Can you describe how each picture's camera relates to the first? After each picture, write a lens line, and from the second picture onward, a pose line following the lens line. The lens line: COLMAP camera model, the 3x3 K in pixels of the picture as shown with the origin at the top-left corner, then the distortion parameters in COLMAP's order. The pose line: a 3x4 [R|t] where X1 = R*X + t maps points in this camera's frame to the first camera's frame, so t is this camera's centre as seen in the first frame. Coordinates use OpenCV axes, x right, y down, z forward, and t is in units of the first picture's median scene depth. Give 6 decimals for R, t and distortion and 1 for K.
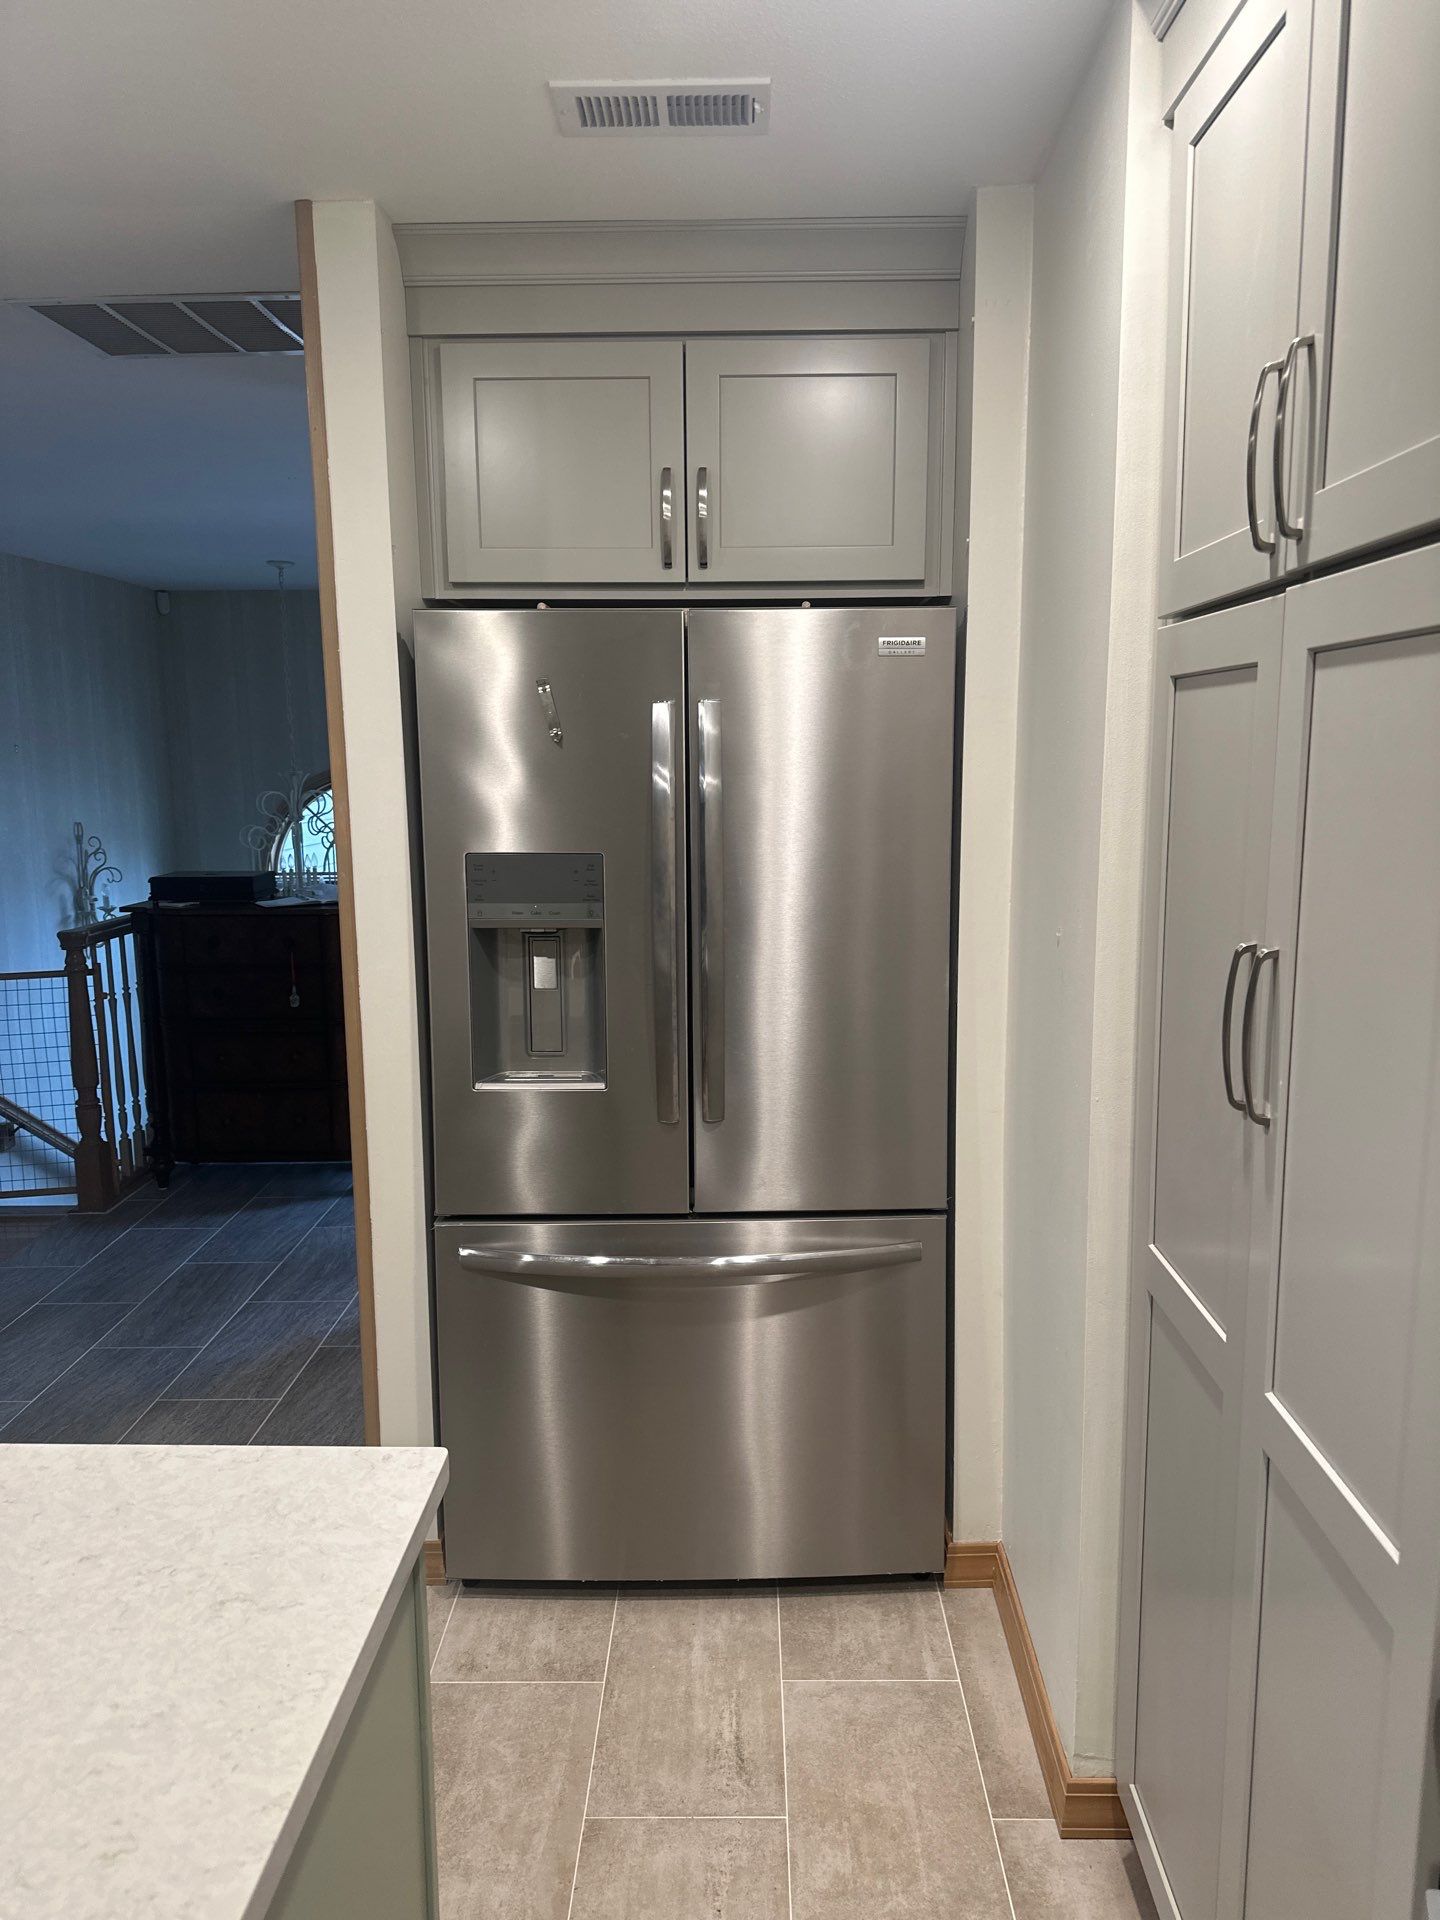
lens RADIAL K [[1342.9, 0, 726.2], [0, 1342.9, 966.2], [0, 0, 1]] dist [0.072493, -0.095817]
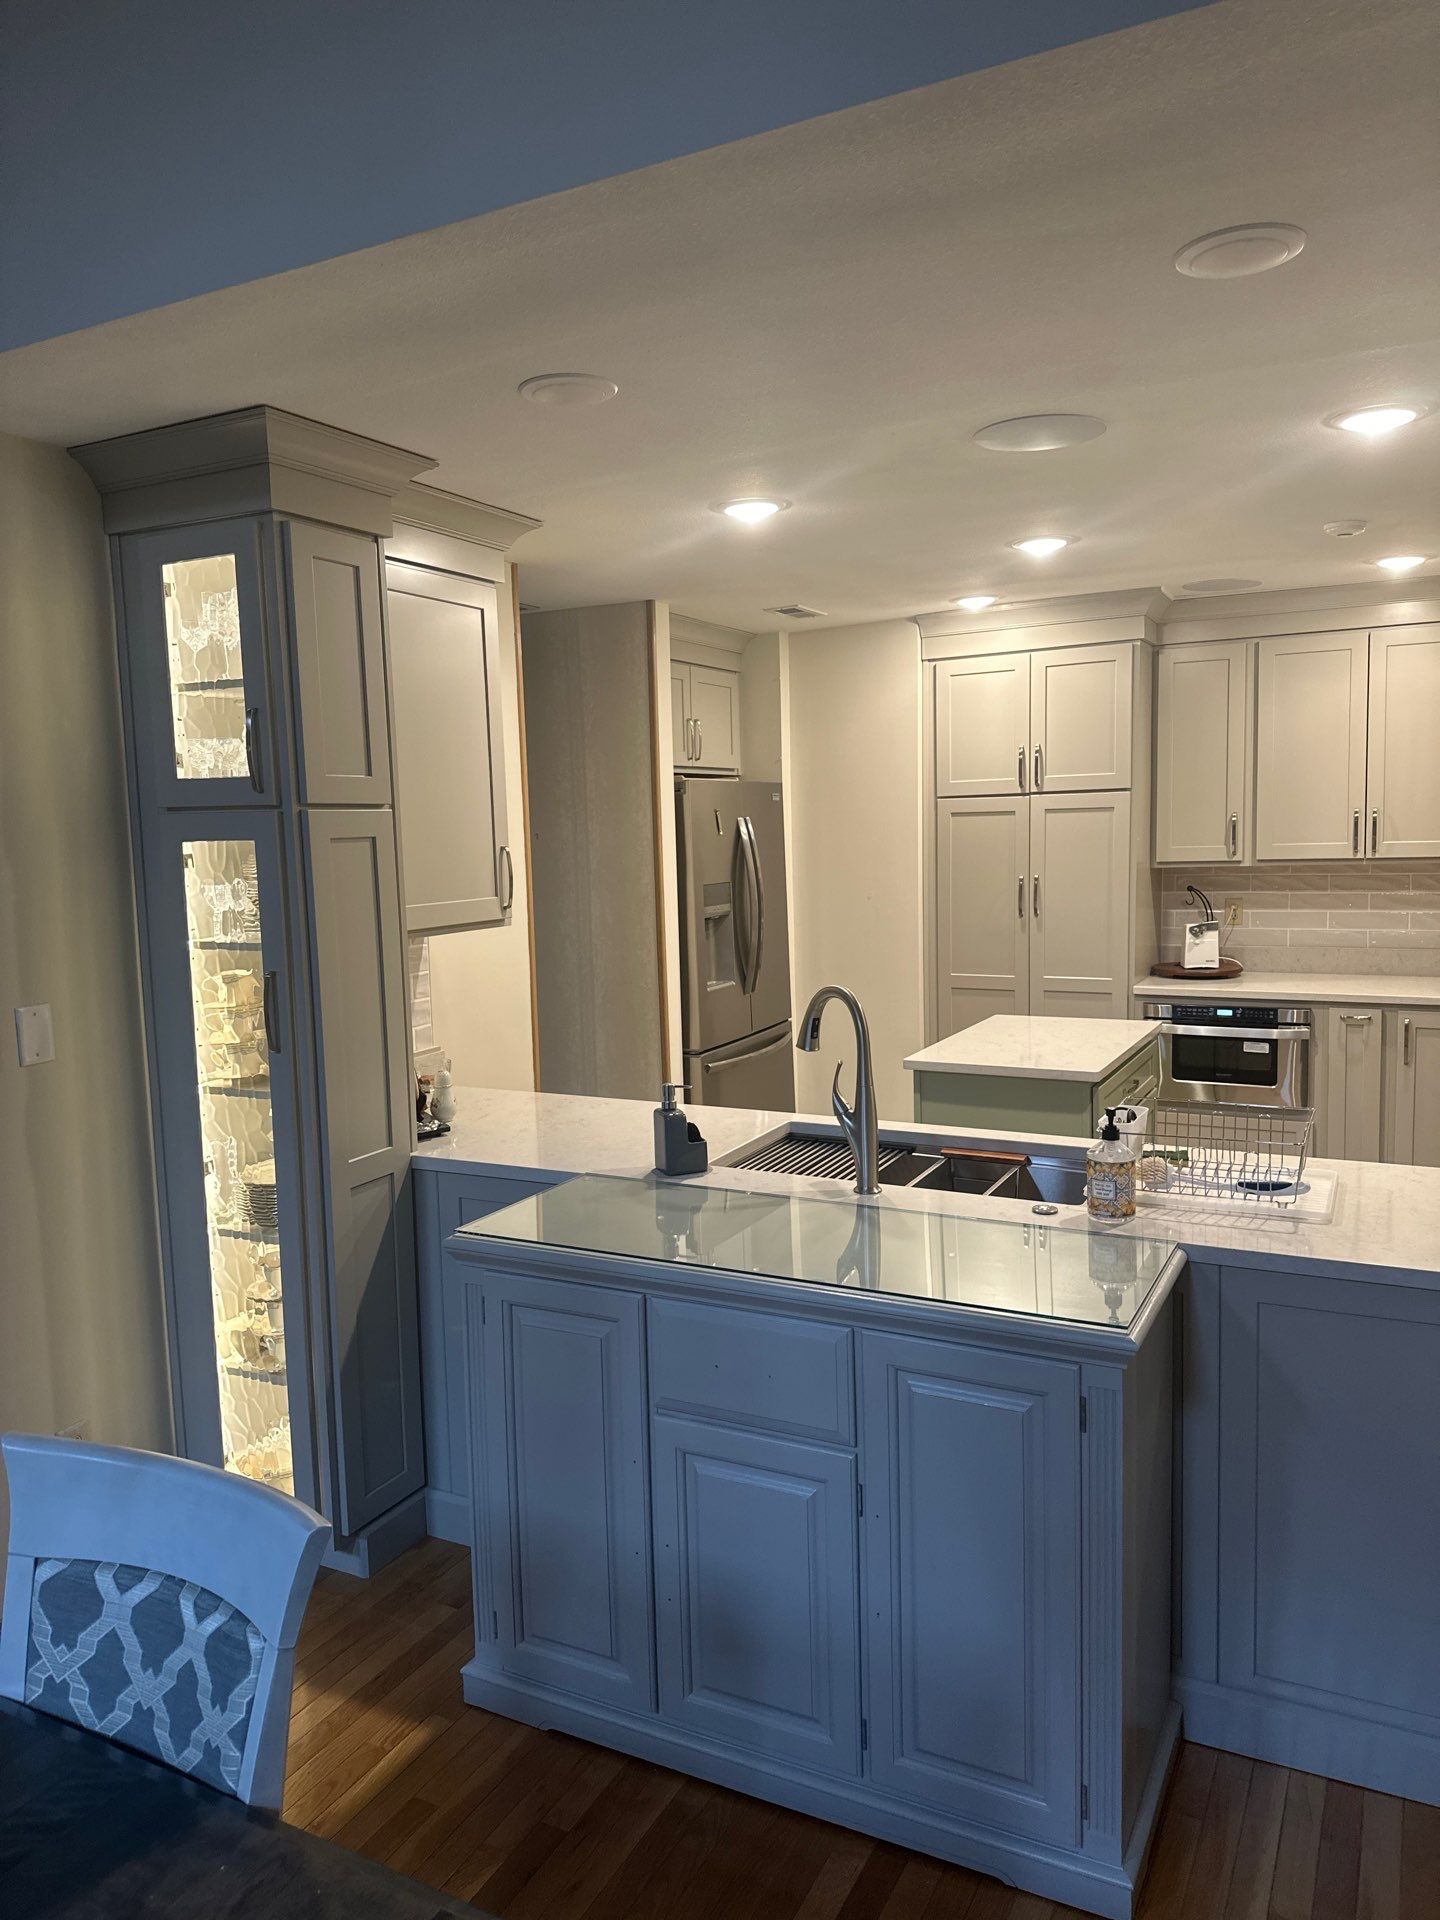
lens RADIAL K [[1342.9, 0, 701.2], [0, 1342.9, 966.7], [0, 0, 1]] dist [0.072493, -0.095817]
pose [[0.456887, -0.100259, 0.883857, -2.077906], [0.162385, 0.986332, 0.027943, -0.009977], [-0.874577, 0.130758, 0.466923, -0.030876]]
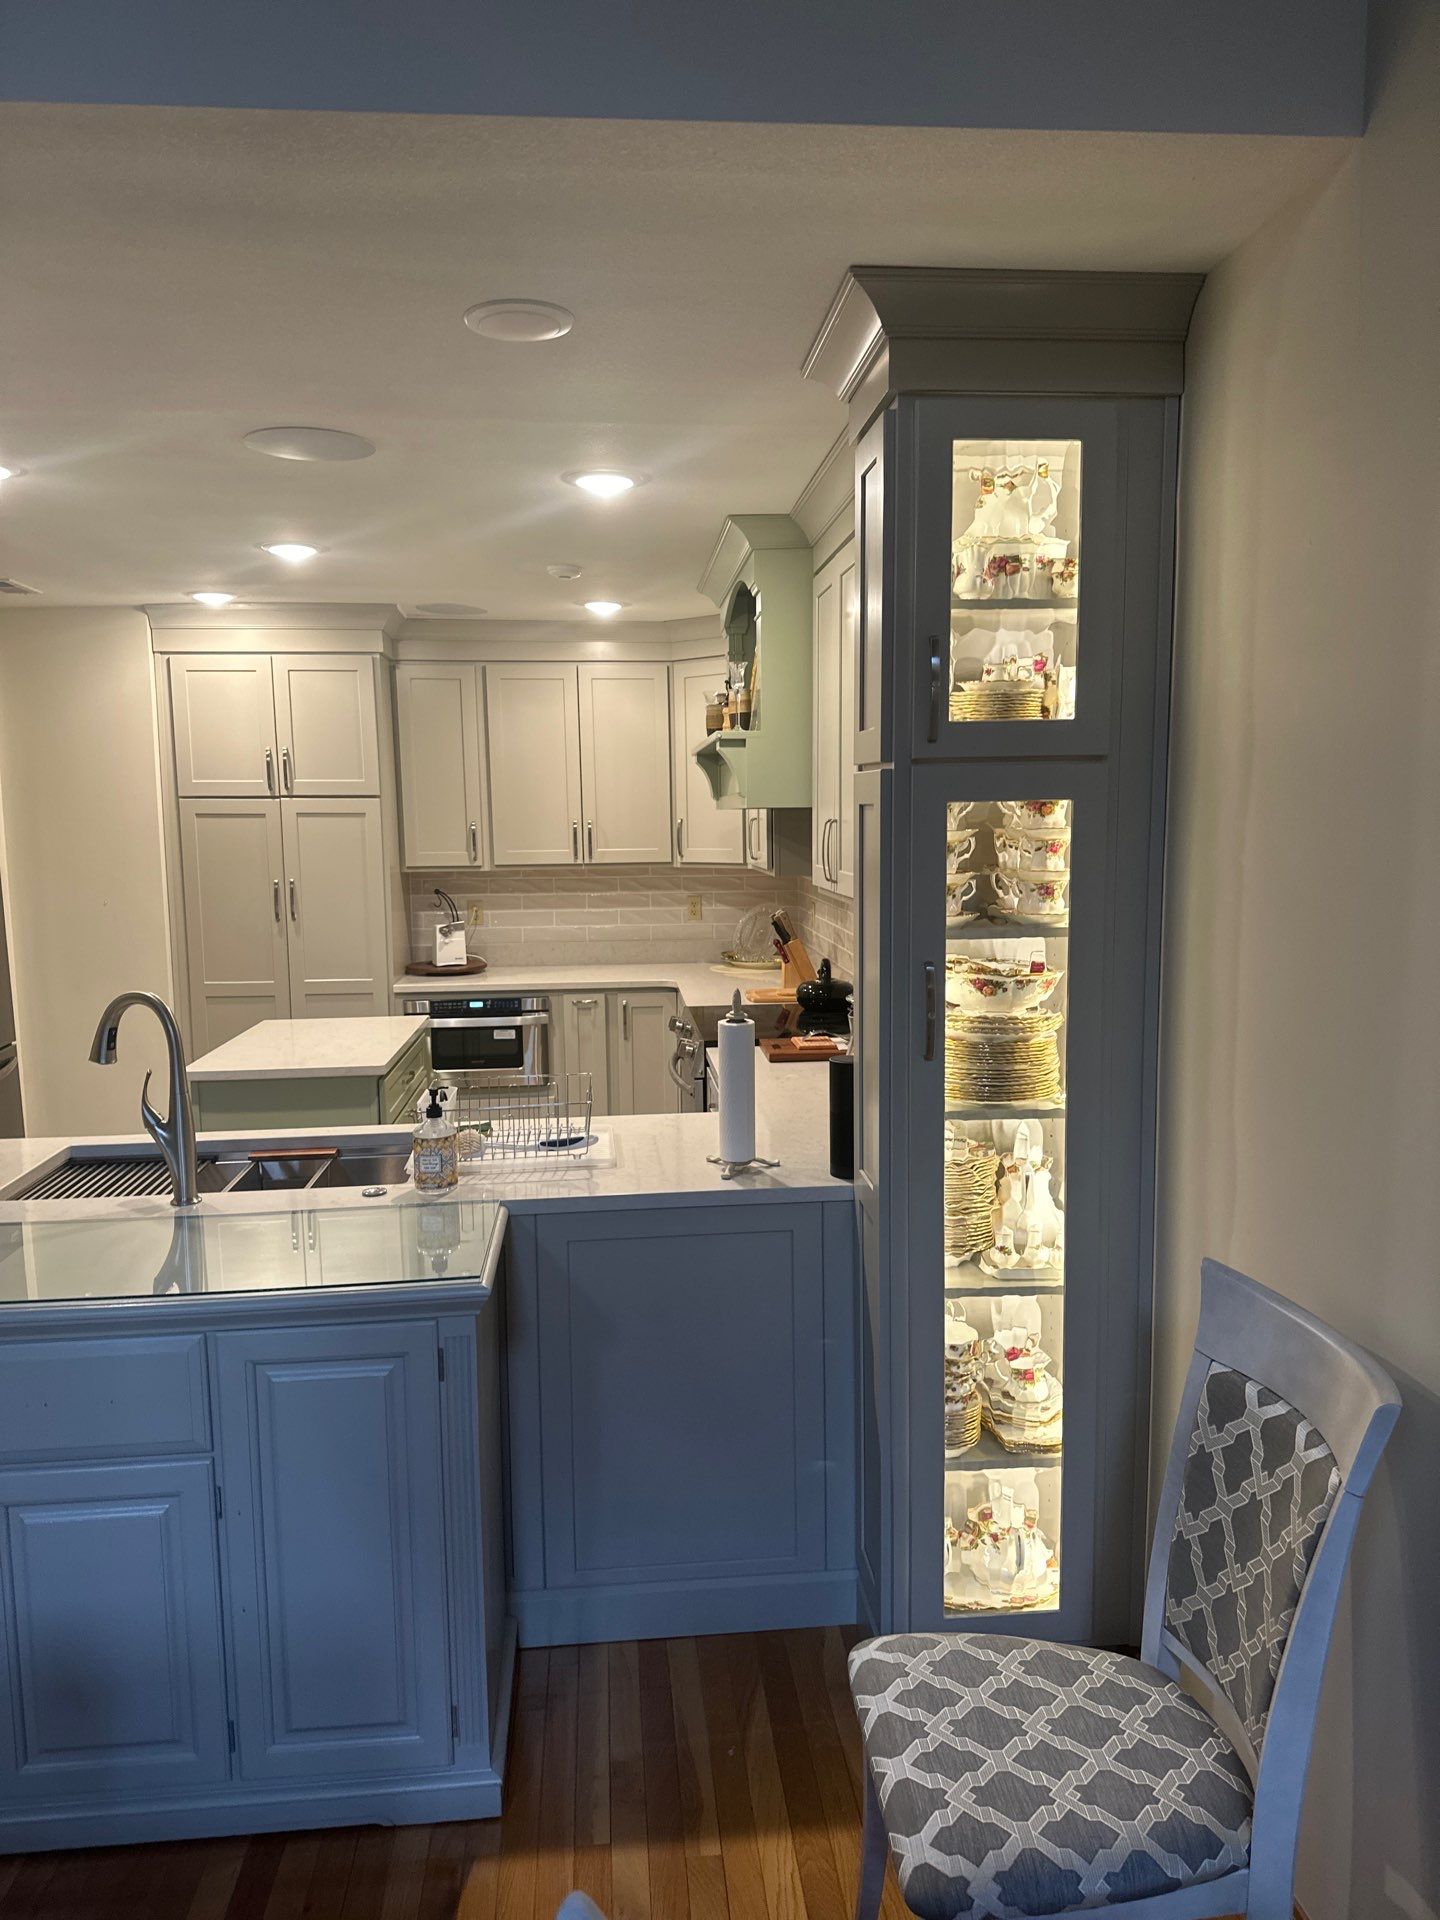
lens RADIAL K [[1342.9, 0, 729.2], [0, 1342.9, 979.0], [0, 0, 1]] dist [0.072493, -0.095817]
pose [[-0.112464, -0.111690, 0.987359, -2.144725], [0.165838, 0.977616, 0.129478, -0.015150], [-0.979719, 0.178303, -0.091424, 0.032460]]
